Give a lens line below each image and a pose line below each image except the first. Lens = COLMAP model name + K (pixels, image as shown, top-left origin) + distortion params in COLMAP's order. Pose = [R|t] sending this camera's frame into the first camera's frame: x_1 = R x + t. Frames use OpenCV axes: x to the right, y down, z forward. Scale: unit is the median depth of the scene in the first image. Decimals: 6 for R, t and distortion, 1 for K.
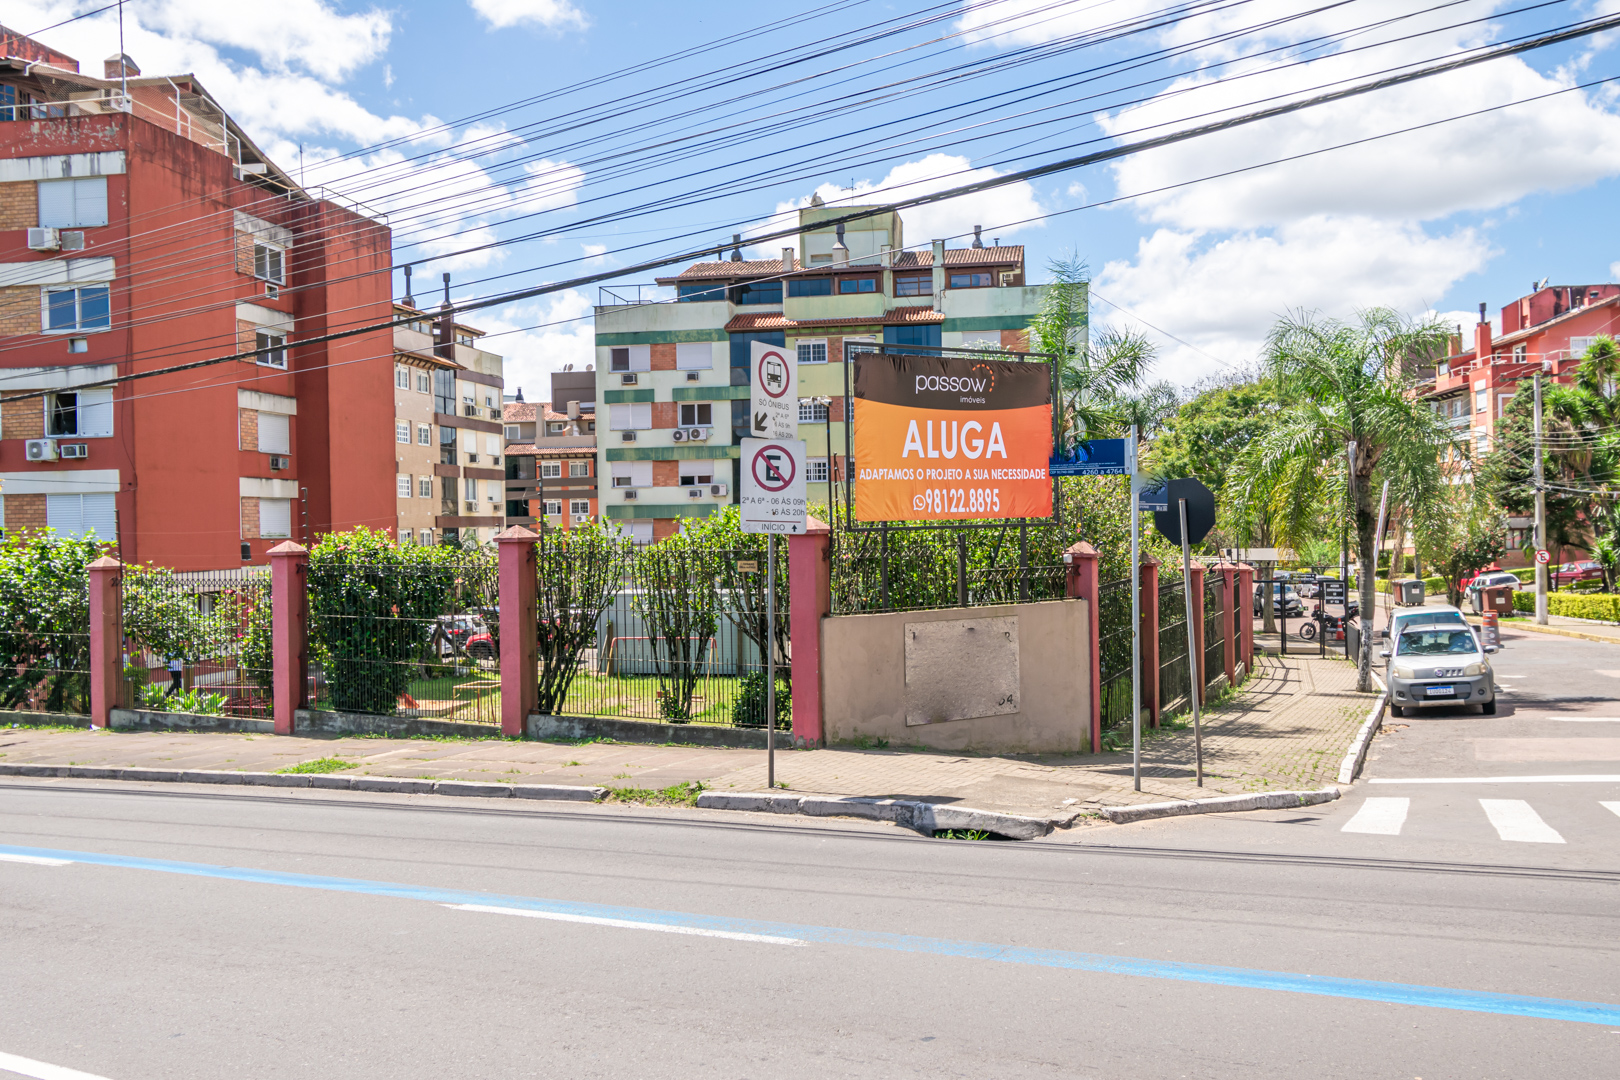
lens RADIAL K [[1352.4, 0, 805.6], [0, 1352.4, 540.4], [0, 0, 1]] dist [0.002297, 0.003375]
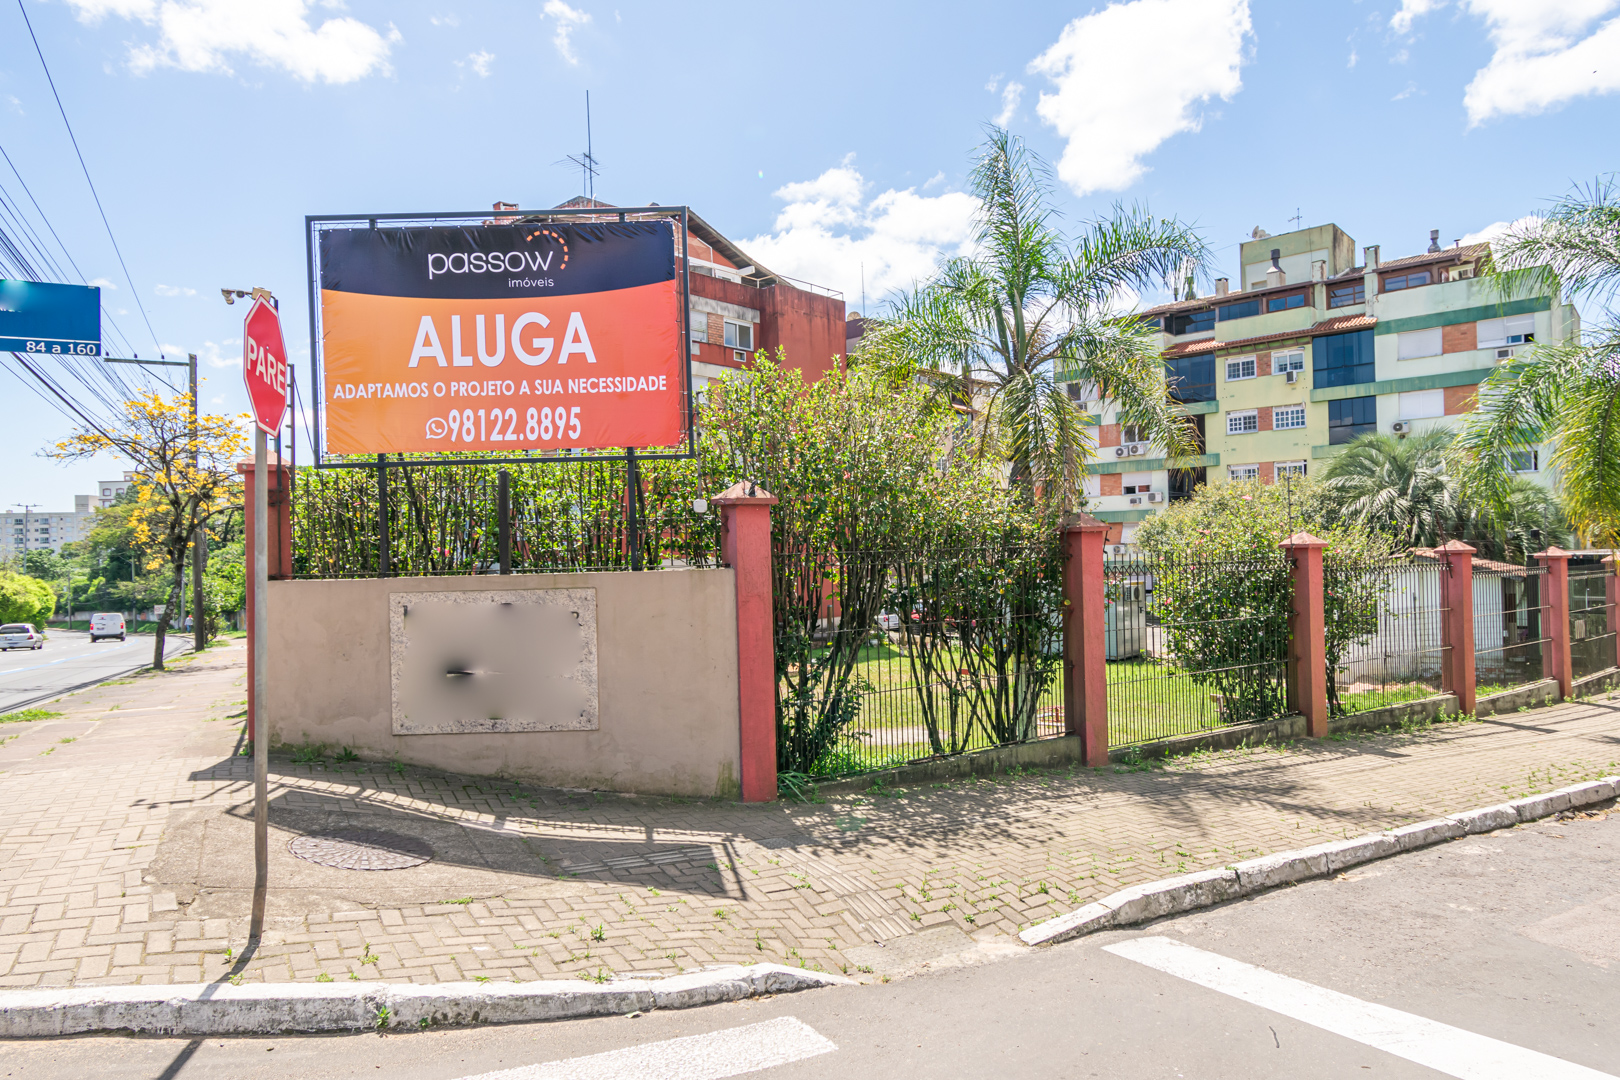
lens RADIAL K [[955.2, 0, 812.5], [0, 955.2, 541.4], [0, 0, 1]] dist [0.005326, -0.003852]
pose [[0.845748, -0.006387, -0.533544, 0.176817], [0.000741, 0.999941, -0.010795, 0.012892], [0.533581, 0.008734, 0.845704, 0.224940]]
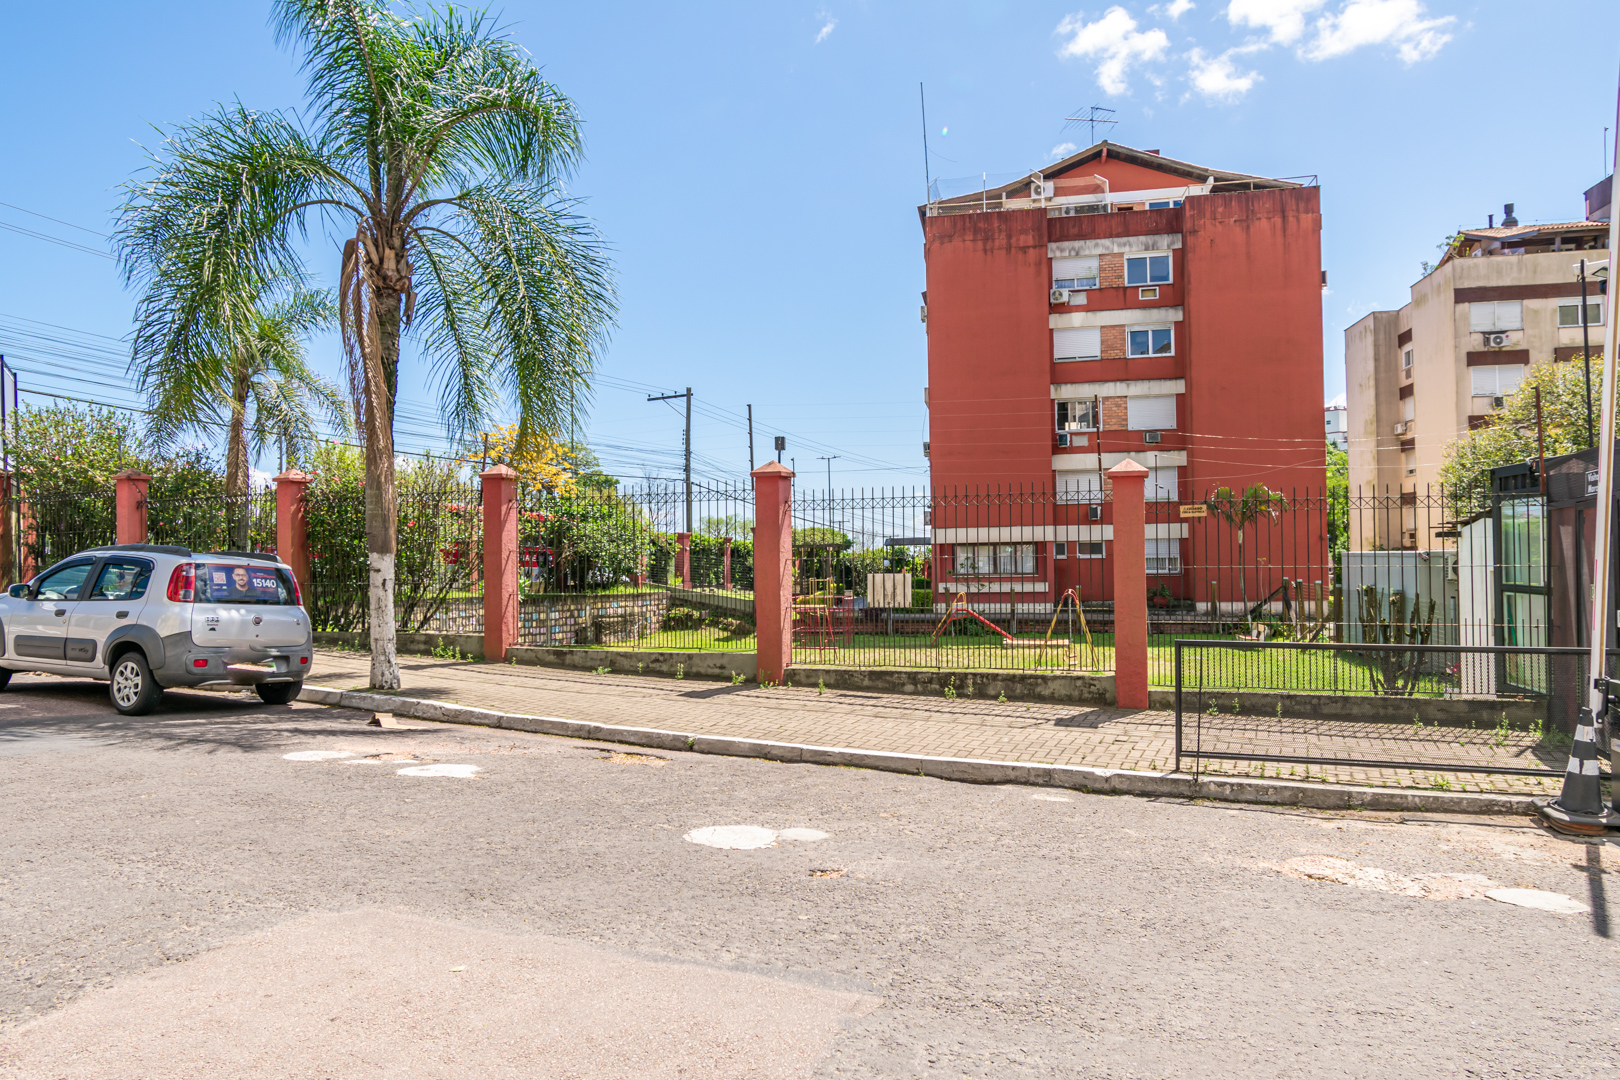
lens RADIAL K [[1013.2, 0, 812.5], [0, 1013.2, 546.0], [0, 0, 1]] dist [0.002296, -0.001392]
pose [[-0.004056, 0.003412, -0.999986, 0.488791], [0.004739, 0.999983, 0.003393, 0.032738], [0.999981, -0.004725, -0.004072, 0.699787]]
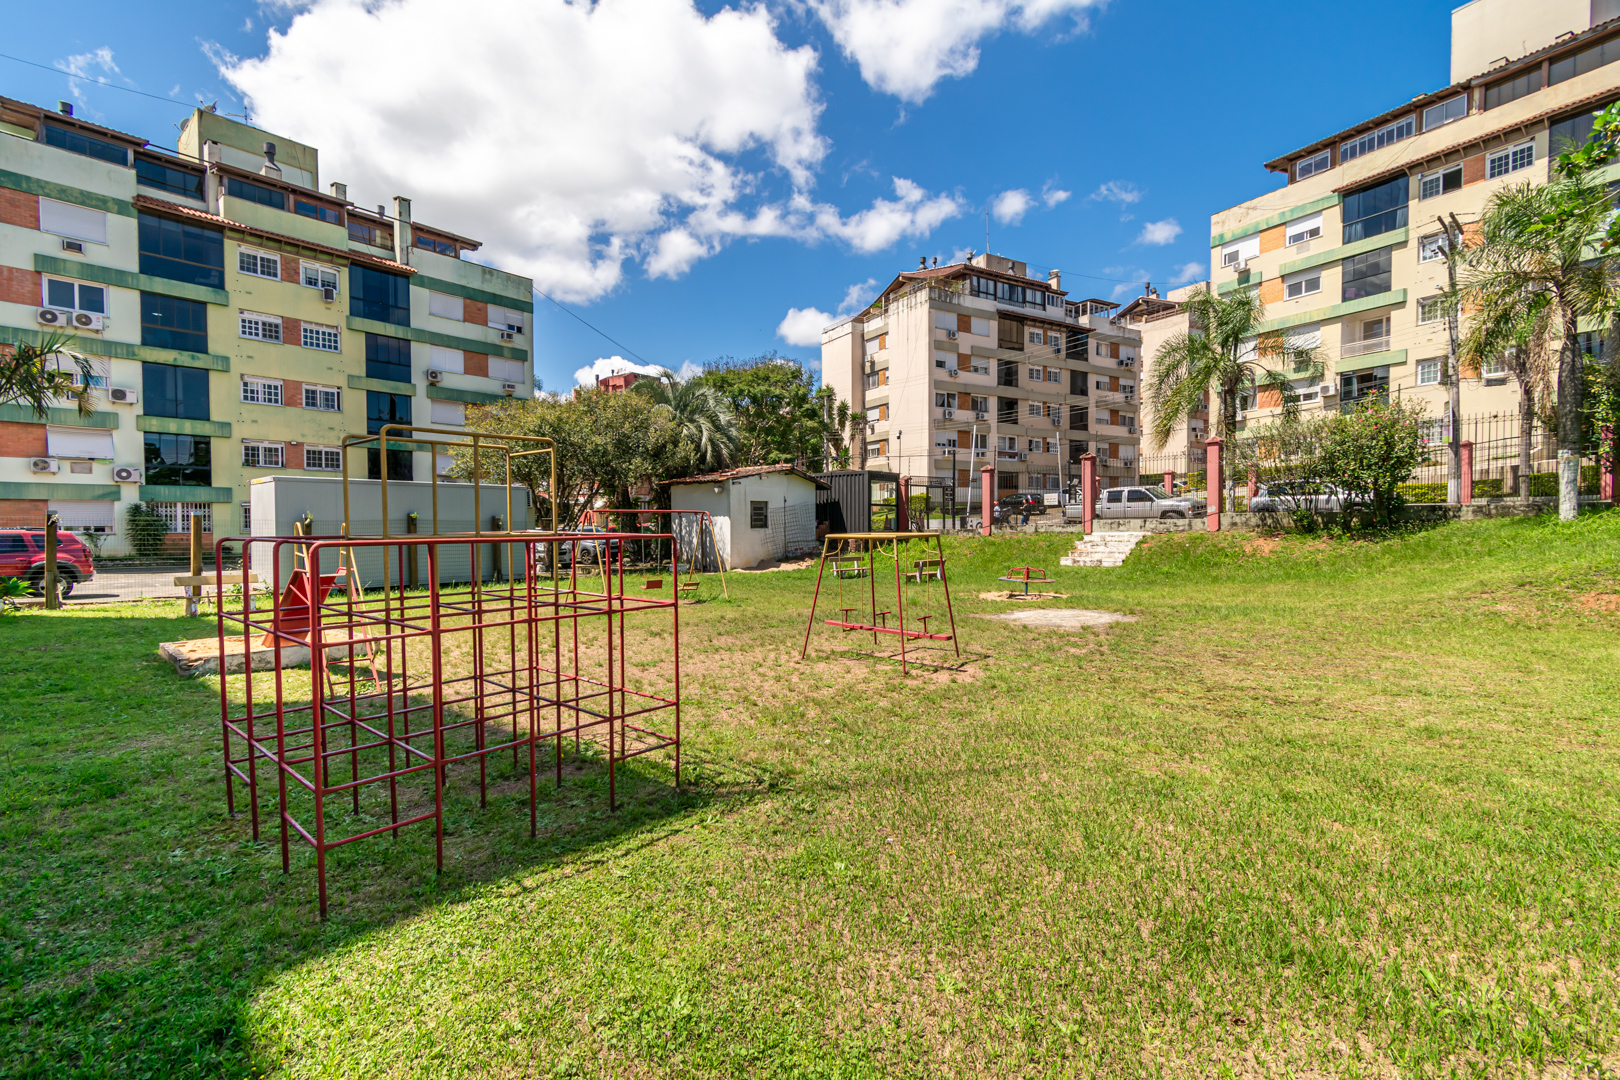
lens RADIAL K [[716.3, 0, 809.4], [0, 716.3, 538.2], [0, 0, 1]] dist [0.006090, -0.002012]
pose [[0.487611, -0.002509, 0.873057, -0.348799], [0.006115, 0.999981, -0.000542, 0.074768], [-0.873040, 0.005603, 0.487617, 0.610676]]
